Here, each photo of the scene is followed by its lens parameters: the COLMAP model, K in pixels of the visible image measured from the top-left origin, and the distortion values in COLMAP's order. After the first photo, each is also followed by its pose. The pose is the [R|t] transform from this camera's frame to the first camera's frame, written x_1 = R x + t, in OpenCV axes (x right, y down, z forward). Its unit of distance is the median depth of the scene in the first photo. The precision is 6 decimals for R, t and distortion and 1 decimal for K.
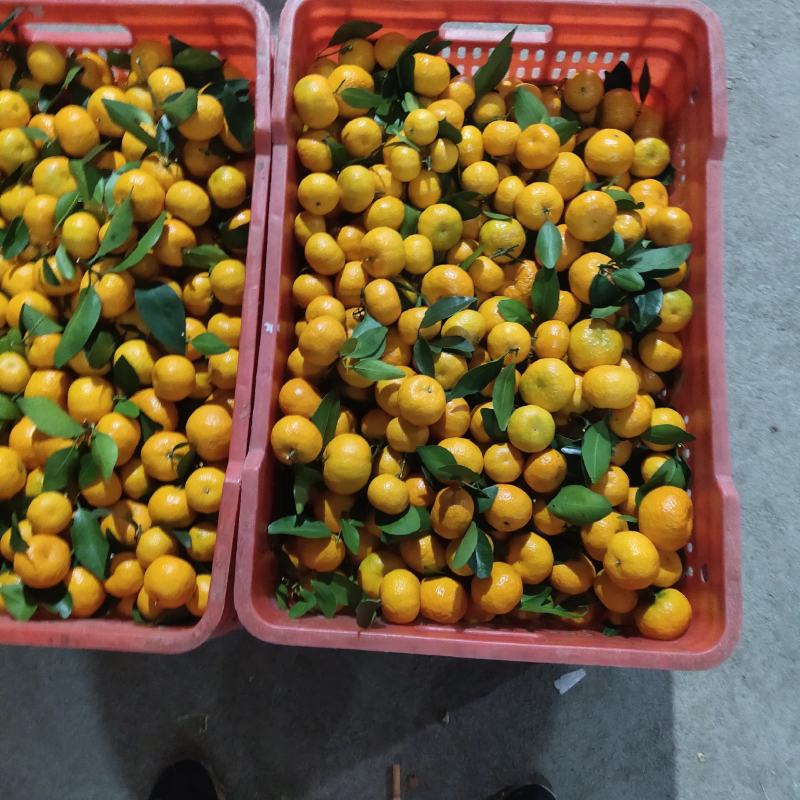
lens RADIAL K [[790.8, 0, 400.0], [0, 790.8, 400.0], [0, 0, 1]] dist [0.099275, -0.176919]
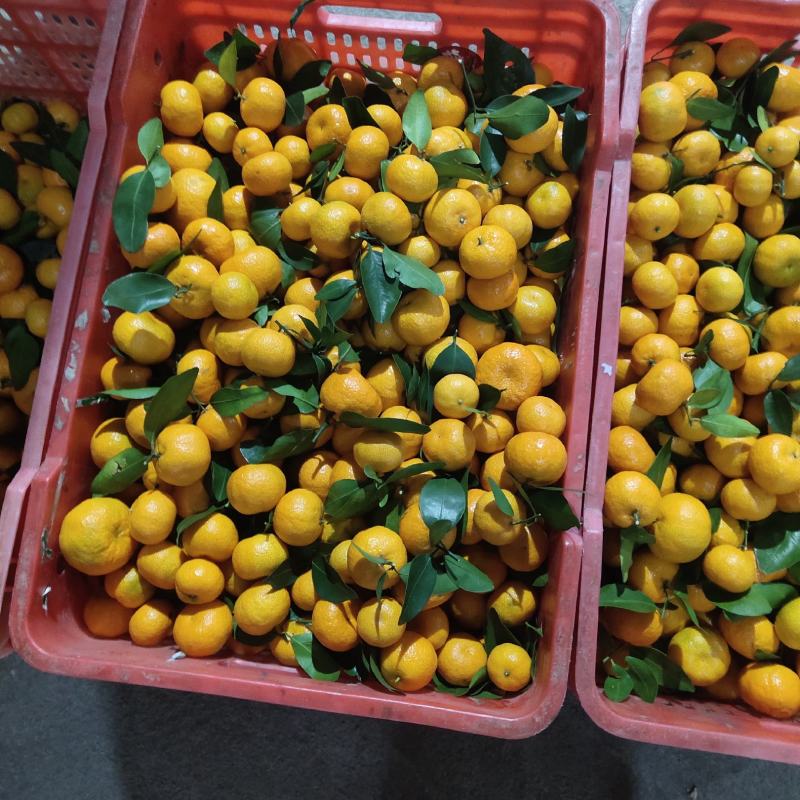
lens RADIAL K [[790.8, 0, 400.0], [0, 790.8, 400.0], [0, 0, 1]] dist [0.099275, -0.176919]
pose [[0.996811, 0.068721, -0.040568, -0.331227], [-0.067946, 0.997485, 0.020186, -0.054997], [0.041853, -0.017365, 0.998973, 0.100897]]
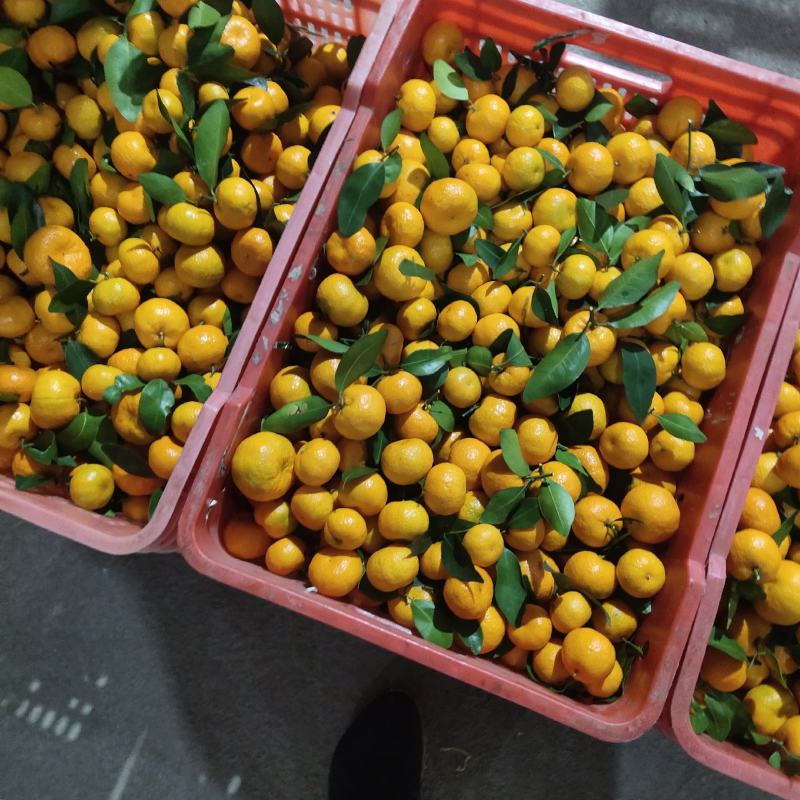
lens RADIAL K [[790.8, 0, 400.0], [0, 790.8, 400.0], [0, 0, 1]] dist [0.099275, -0.176919]
pose [[0.948600, 0.311212, -0.057488, -0.493197], [-0.311060, 0.950317, 0.011799, -0.006385], [0.058304, 0.006690, 0.998276, 0.017255]]
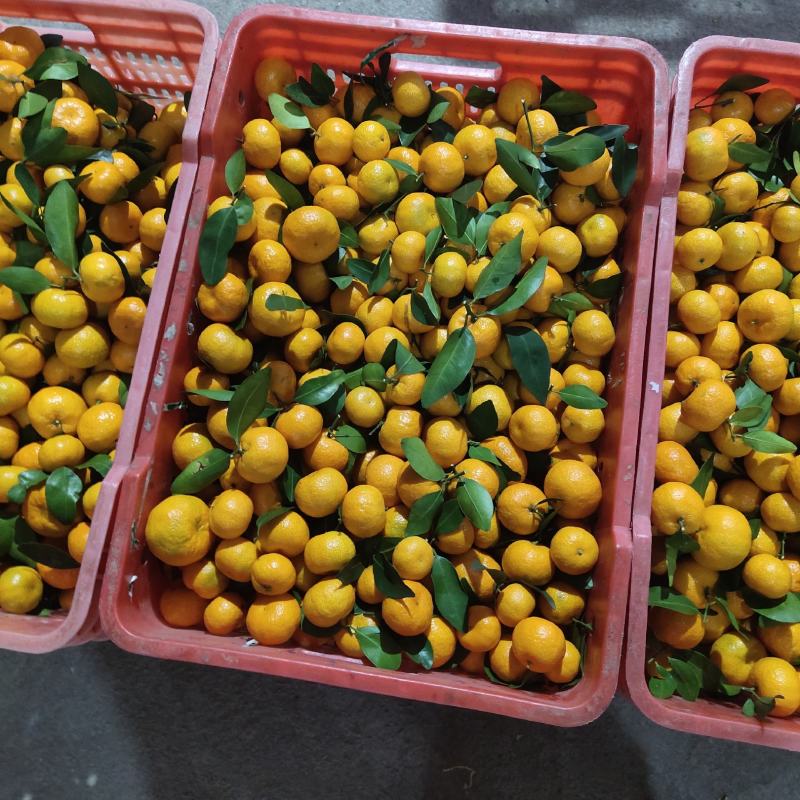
lens RADIAL K [[790.8, 0, 400.0], [0, 790.8, 400.0], [0, 0, 1]] dist [0.099275, -0.176919]
pose [[0.994326, 0.090522, -0.055864, -0.385063], [-0.091997, 0.995460, -0.024413, -0.022217], [0.053401, 0.029414, 0.998140, 0.028907]]
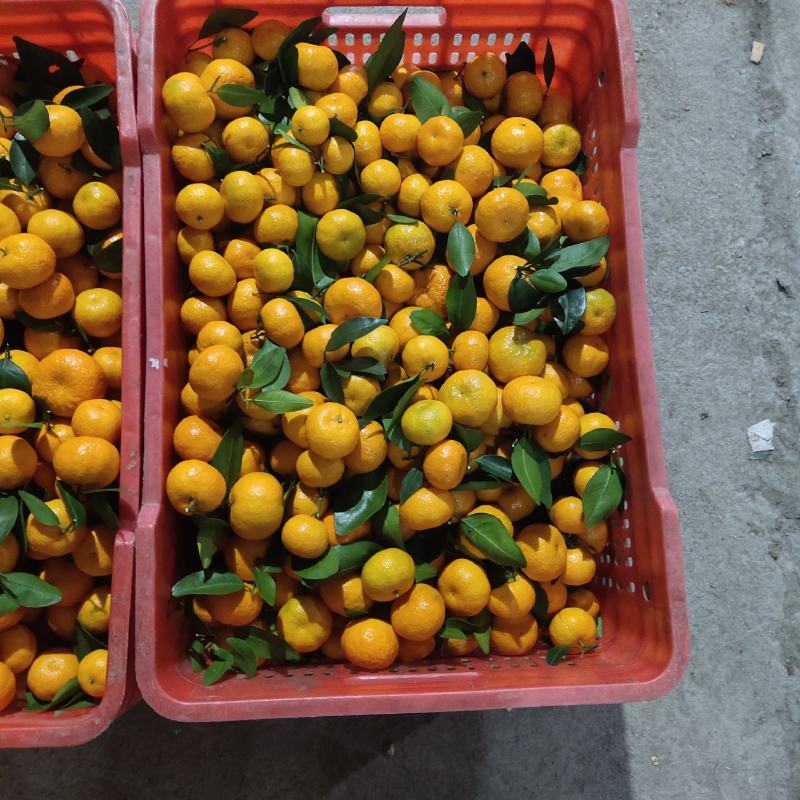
lens RADIAL K [[790.8, 0, 400.0], [0, 790.8, 400.0], [0, 0, 1]] dist [0.099275, -0.176919]
pose [[0.993735, -0.077712, 0.080316, 0.030455], [0.075380, 0.996651, 0.031684, -0.053758], [-0.082509, -0.025432, 0.996266, 0.084603]]
